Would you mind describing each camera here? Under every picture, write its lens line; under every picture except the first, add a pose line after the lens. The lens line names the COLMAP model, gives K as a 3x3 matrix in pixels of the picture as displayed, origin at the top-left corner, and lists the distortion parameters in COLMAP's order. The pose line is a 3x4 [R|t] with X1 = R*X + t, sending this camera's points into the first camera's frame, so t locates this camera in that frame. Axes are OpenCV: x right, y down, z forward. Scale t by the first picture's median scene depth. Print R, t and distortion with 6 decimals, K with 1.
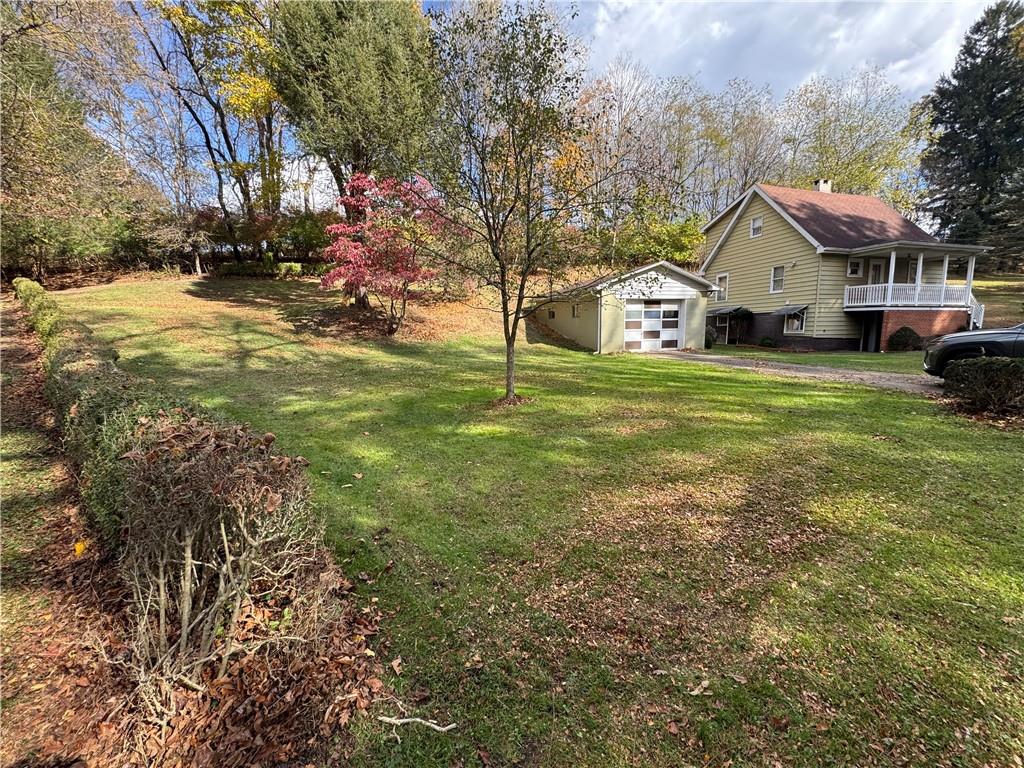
lens RADIAL K [[410.7, 0, 510.7], [0, 410.7, 381.9], [0, 0, 1]] dist [-0.001165, 0.000478]
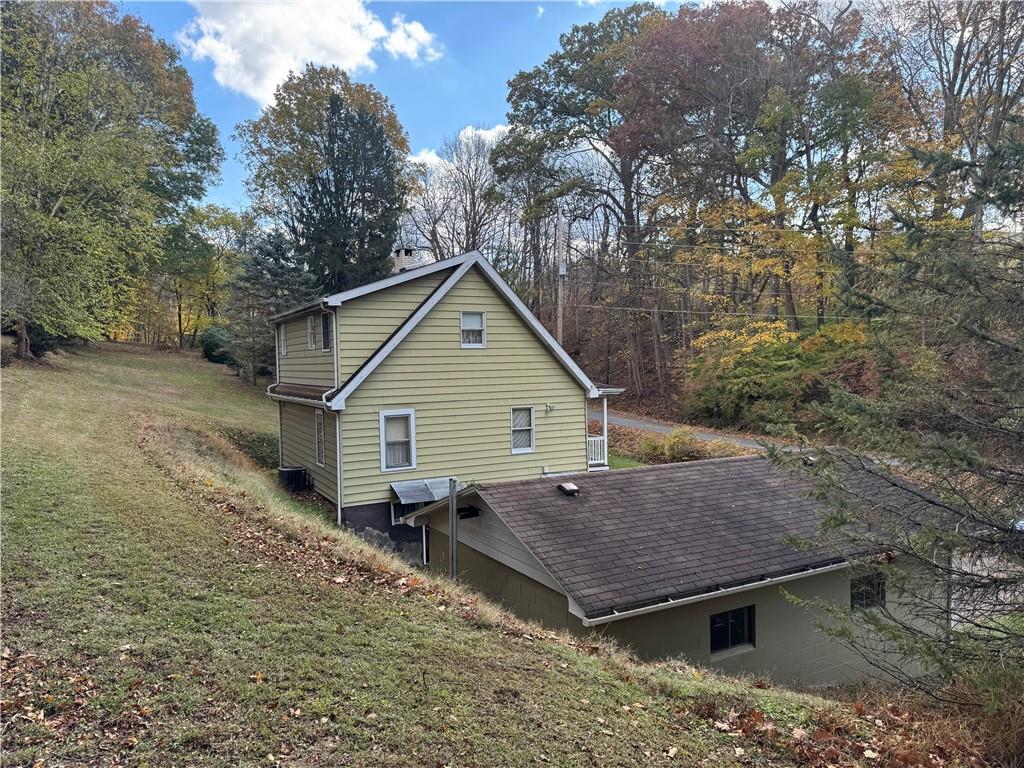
lens RADIAL K [[716.8, 0, 512.0], [0, 716.8, 384.0], [0, 0, 1]] dist [0.137519, -0.215002]
pose [[-0.232906, -0.017505, 0.972342, -0.345673], [0.140490, 0.988744, 0.051452, -0.394673], [-0.962298, 0.148587, -0.227825, 1.326862]]
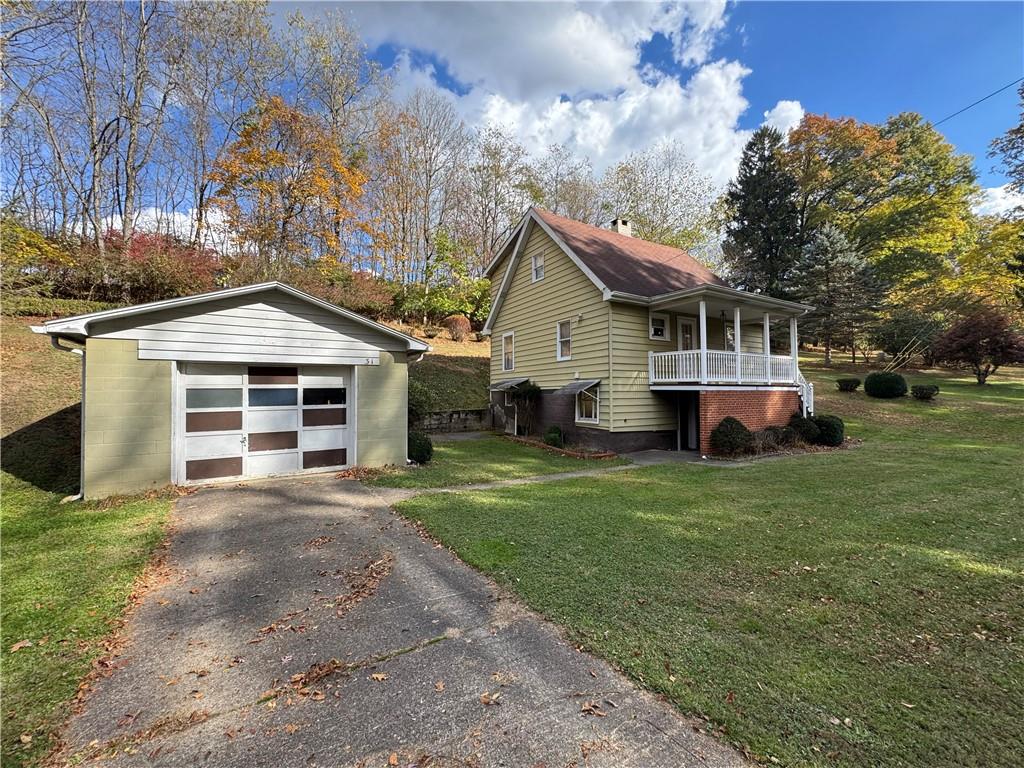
lens RADIAL K [[410.7, 0, 510.7], [0, 410.7, 381.9], [0, 0, 1]] dist [-0.001165, 0.000478]
pose [[0.962218, 0.013771, 0.271931, 0.415979], [0.028890, 0.987919, -0.152256, -0.090987], [-0.270743, 0.154360, 0.950195, 0.432740]]
